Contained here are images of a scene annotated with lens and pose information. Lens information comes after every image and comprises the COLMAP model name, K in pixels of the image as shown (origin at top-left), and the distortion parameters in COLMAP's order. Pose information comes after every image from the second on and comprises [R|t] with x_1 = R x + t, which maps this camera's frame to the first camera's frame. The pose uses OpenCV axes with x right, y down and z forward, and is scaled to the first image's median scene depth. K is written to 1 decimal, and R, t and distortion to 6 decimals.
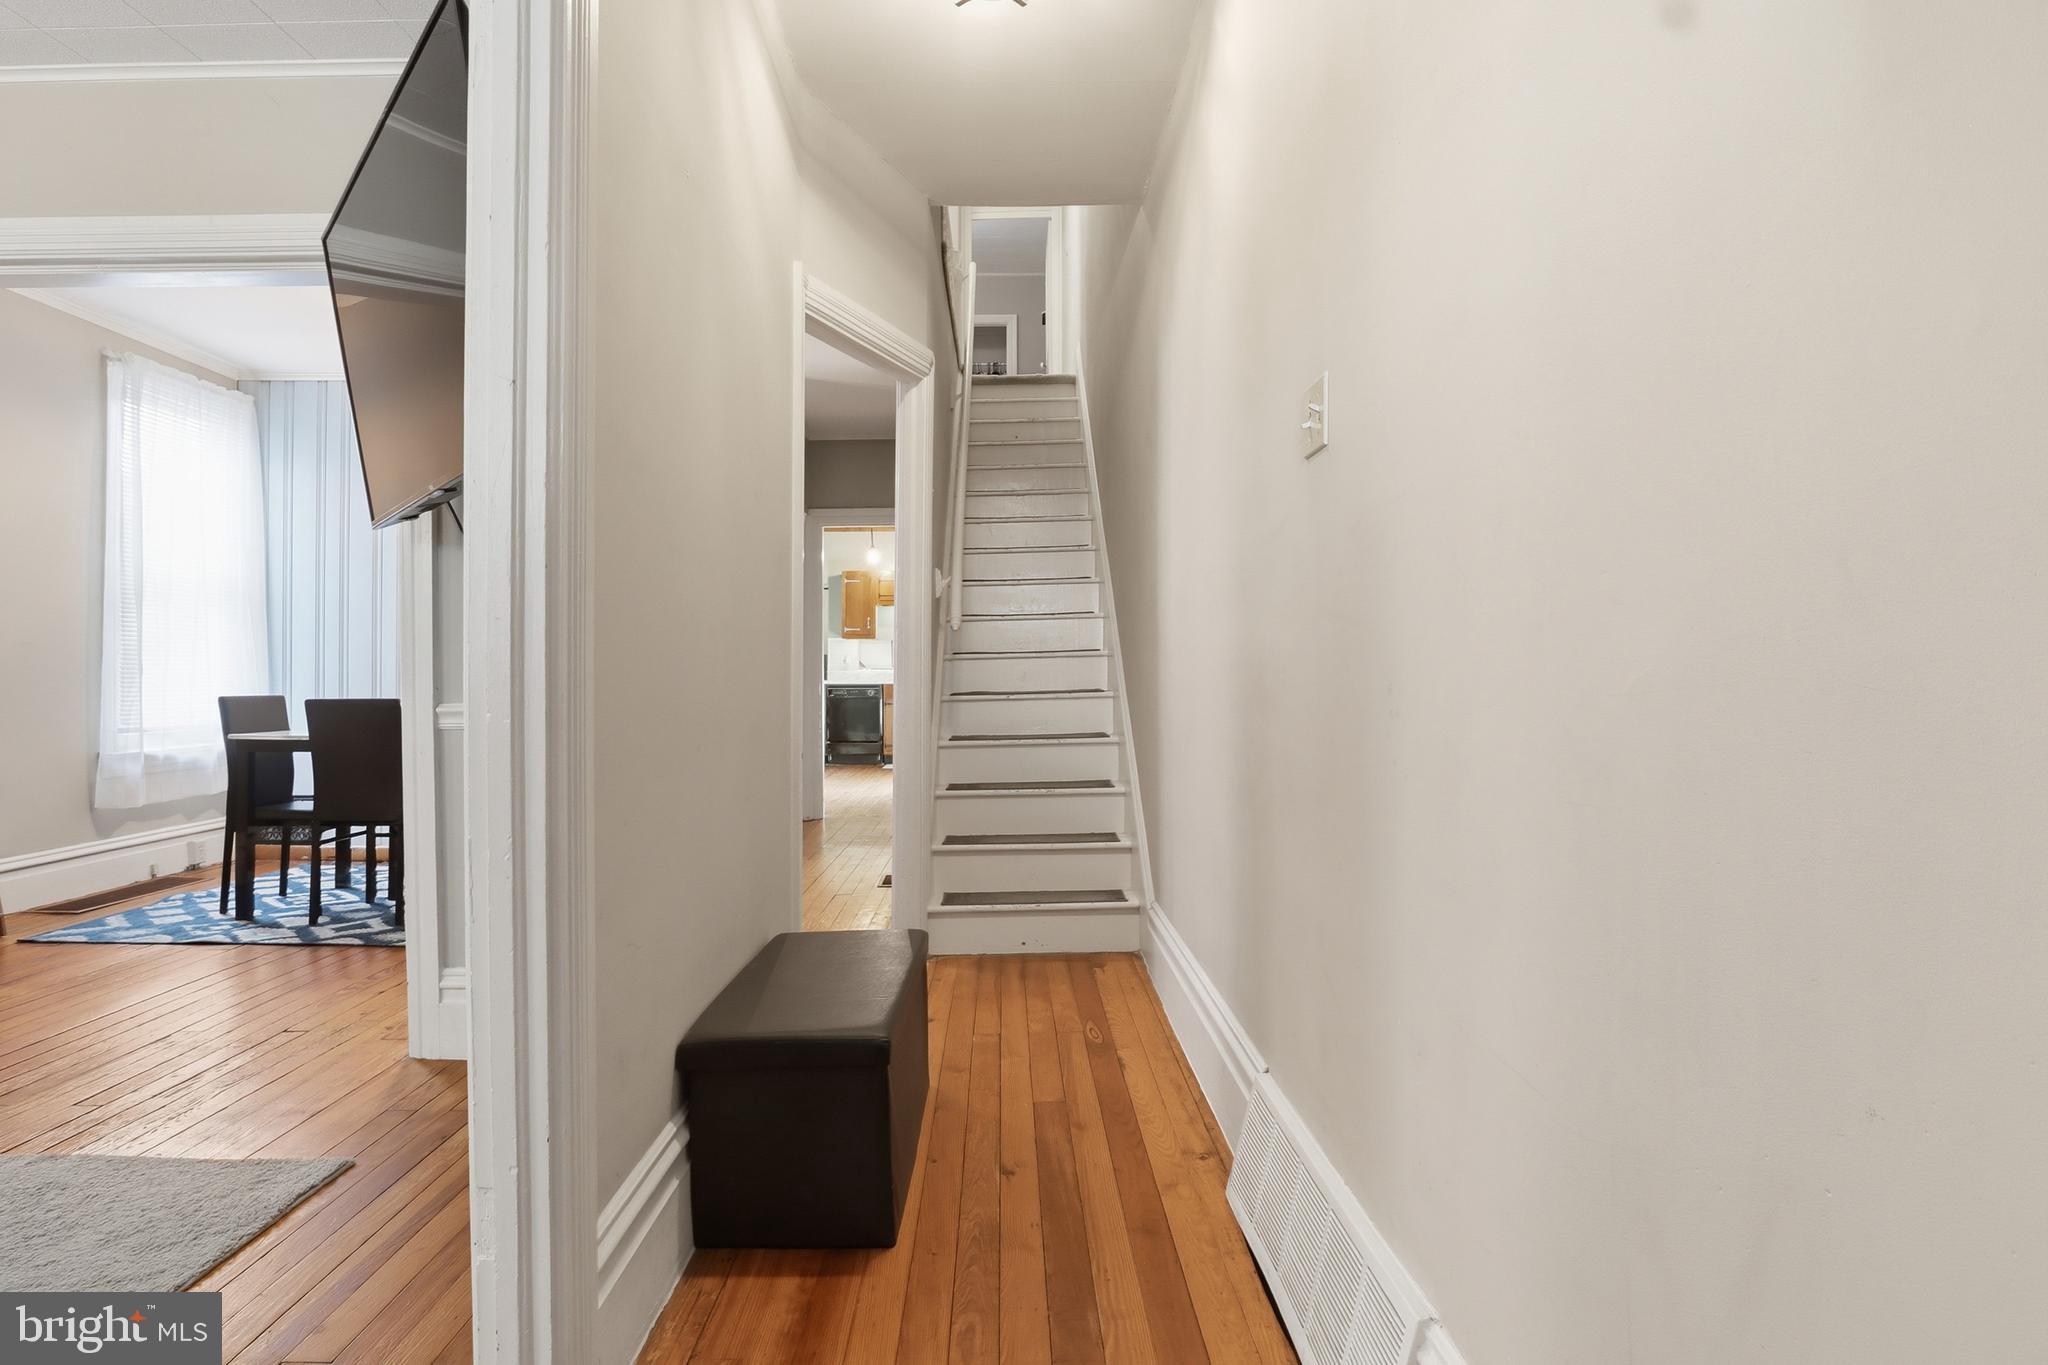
lens RADIAL K [[1048.9, 0, 1024.0], [0, 1048.9, 682.5], [0, 0, 1]] dist [-0.027605, 0.001226]
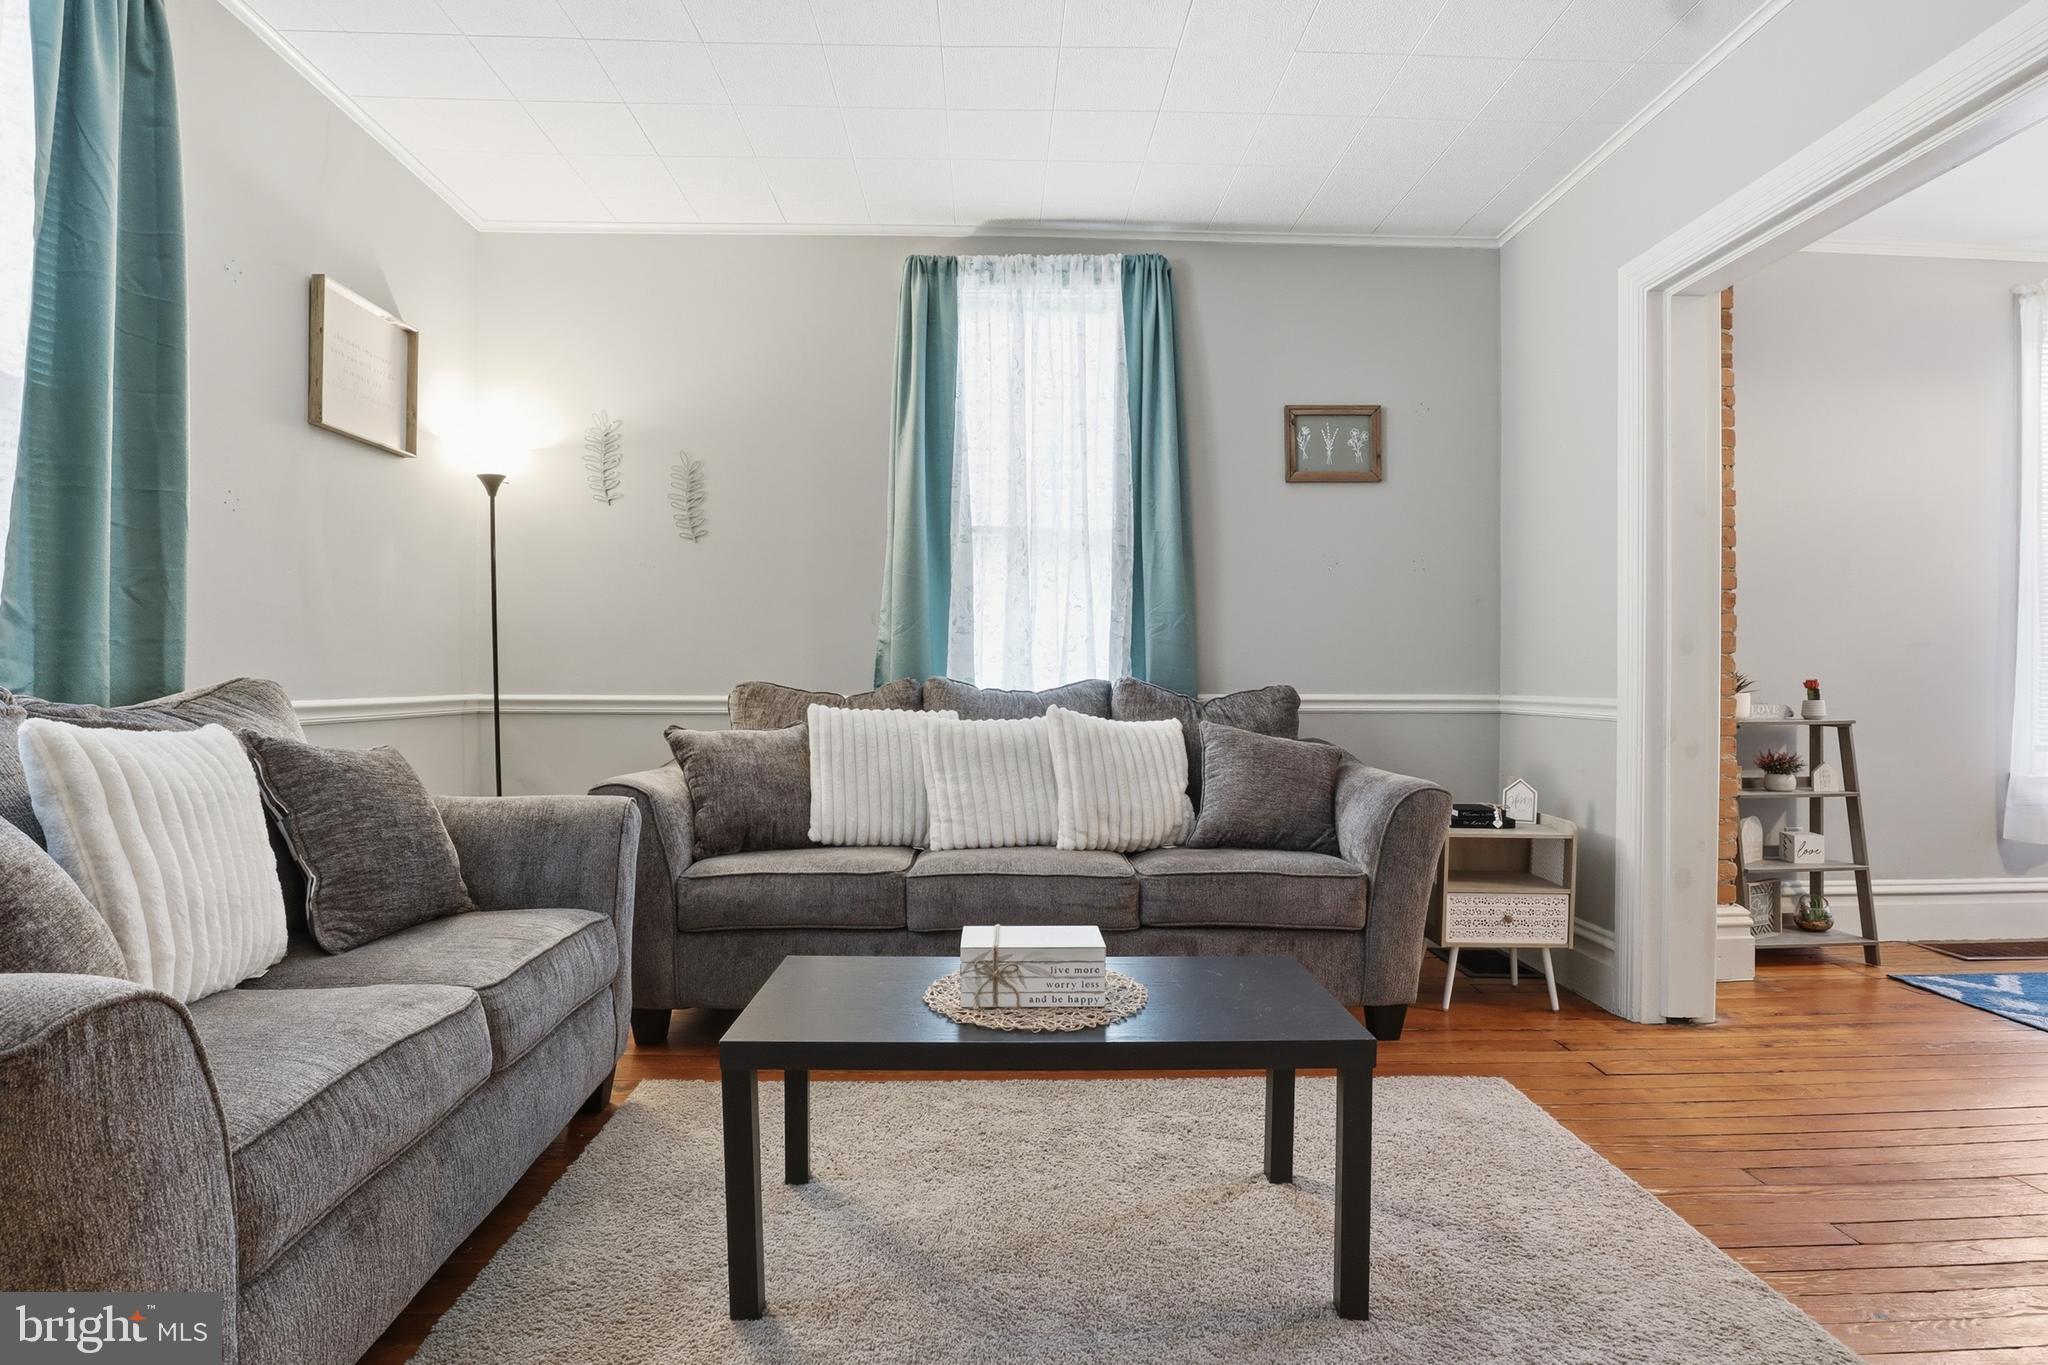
lens RADIAL K [[1048.9, 0, 1024.0], [0, 1048.9, 682.5], [0, 0, 1]] dist [-0.027605, 0.001226]
pose [[0.008277, 0.002794, -0.999962, -0.077588], [-0.007667, 0.999967, 0.002731, -0.000477], [0.999936, 0.007644, 0.008298, 0.191889]]
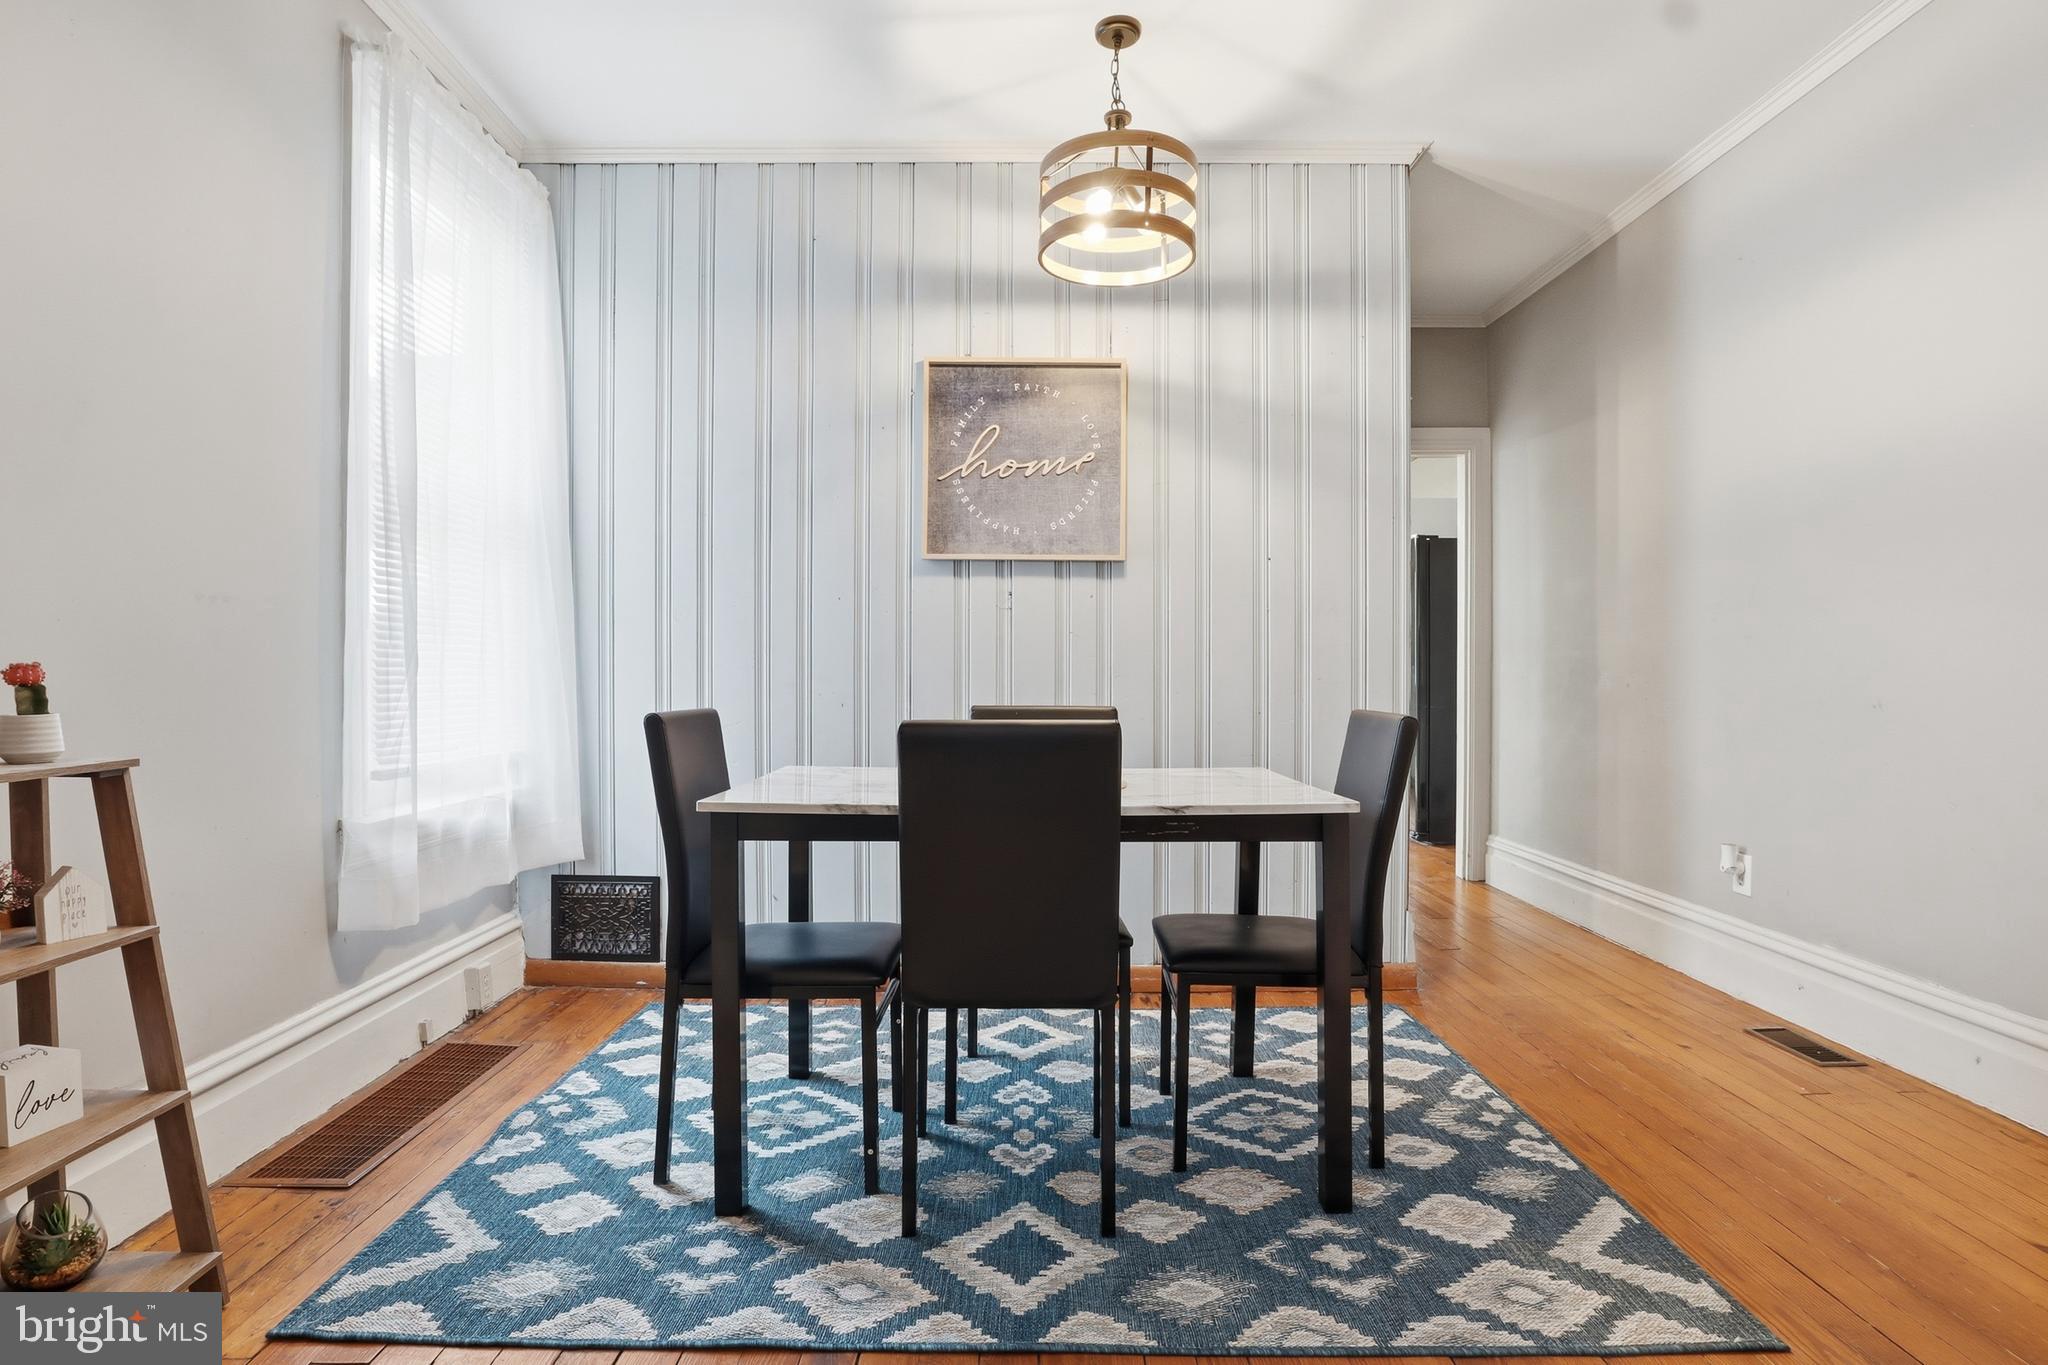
lens RADIAL K [[1048.9, 0, 1024.0], [0, 1048.9, 682.5], [0, 0, 1]] dist [-0.027605, 0.001226]
pose [[0.999727, -0.005797, -0.022647, -0.559458], [0.005875, 0.999977, 0.003381, 0.001311], [0.022627, -0.003513, 0.999738, 0.503207]]
